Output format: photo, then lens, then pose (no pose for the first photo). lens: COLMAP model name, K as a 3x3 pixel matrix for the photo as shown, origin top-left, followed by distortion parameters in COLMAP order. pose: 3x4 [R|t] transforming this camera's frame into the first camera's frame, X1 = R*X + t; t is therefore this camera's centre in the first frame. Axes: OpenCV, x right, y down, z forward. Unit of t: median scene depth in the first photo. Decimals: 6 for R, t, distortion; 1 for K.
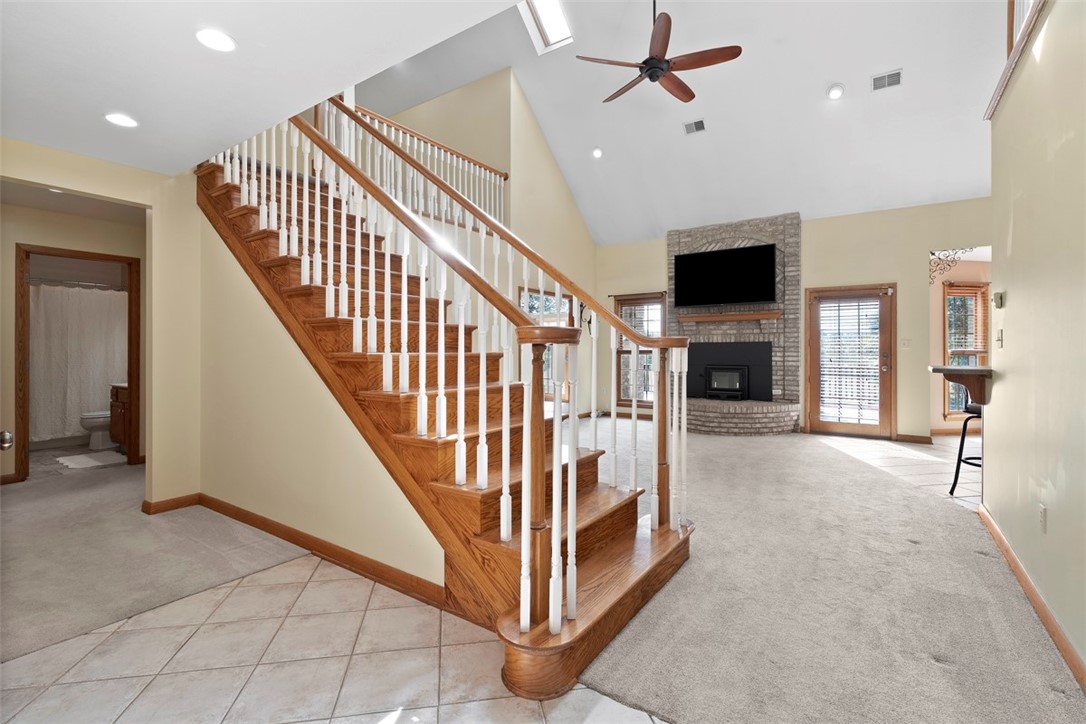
lens RADIAL K [[499.9, 0, 537.9], [0, 499.9, 354.2], [0, 0, 1]] dist [-0.000214, 0.000255]
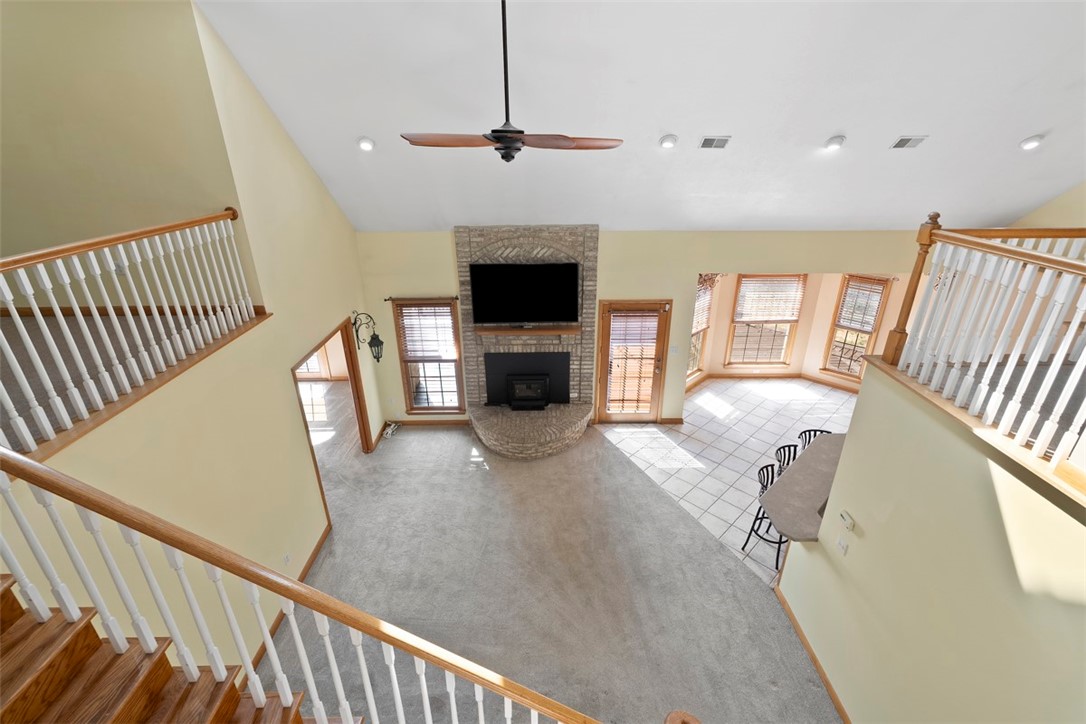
lens RADIAL K [[493.2, 0, 543.0], [0, 493.2, 362.0], [0, 0, 1]] dist [-0.000429, 0.000044]
pose [[0.817524, -0.240154, 0.523432, -0.110080], [0.008693, 0.913945, 0.405745, -0.422594], [-0.575829, -0.327156, 0.749259, 0.277652]]
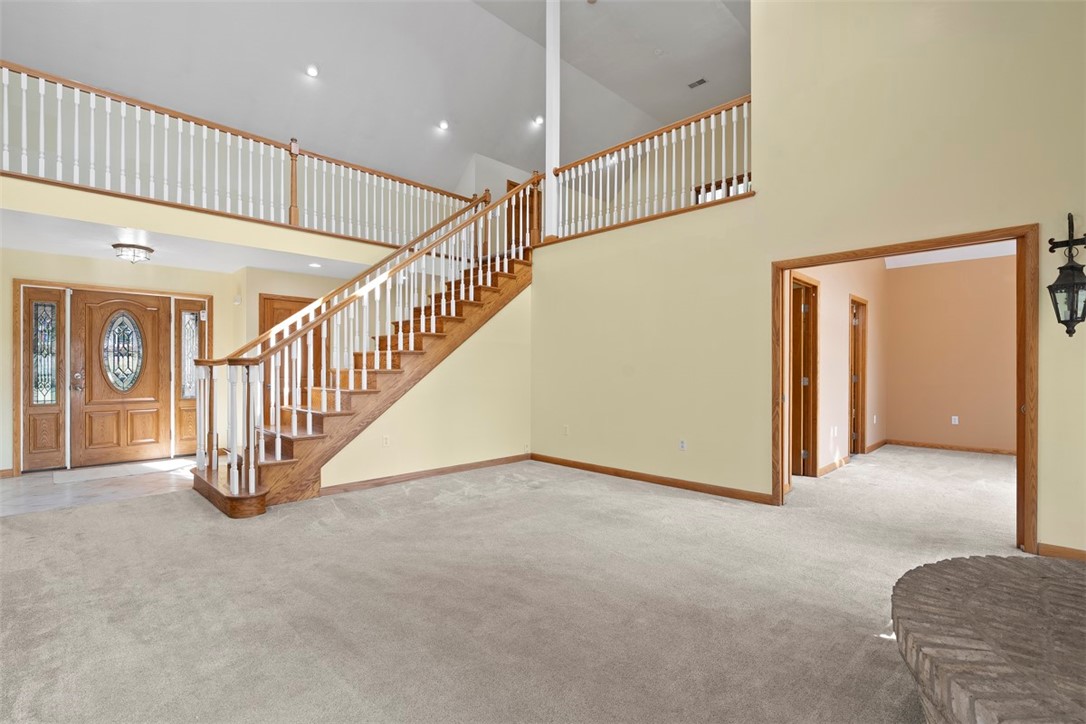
lens RADIAL K [[498.1, 0, 545.3], [0, 498.1, 363.2], [0, 0, 1]] dist [-0.002527, -0.000581]
pose [[-0.171759, -0.008570, -0.985102, 0.600328], [-0.008230, 0.999940, -0.007264, -0.006713], [0.985105, 0.006860, -0.171819, 0.834103]]
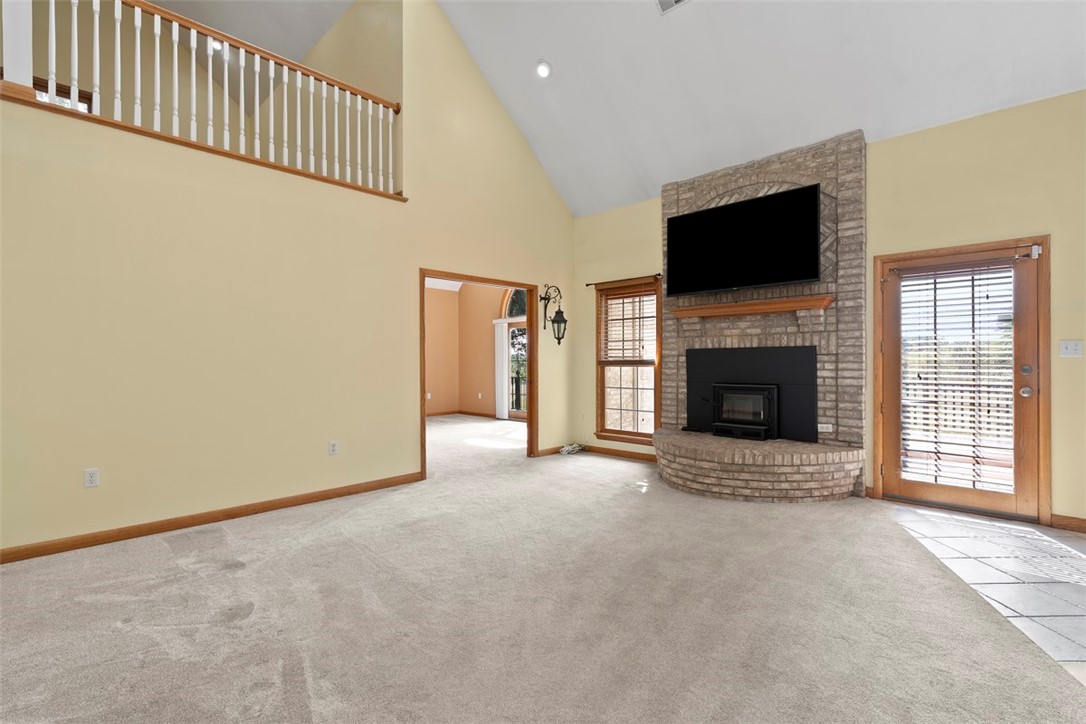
lens RADIAL K [[498.1, 0, 545.3], [0, 498.1, 363.2], [0, 0, 1]] dist [-0.002527, -0.000581]
pose [[0.987400, -0.001104, -0.158243, 0.239682], [0.000689, 0.999996, -0.002674, -0.002447], [0.158246, 0.002531, 0.987397, 0.349095]]
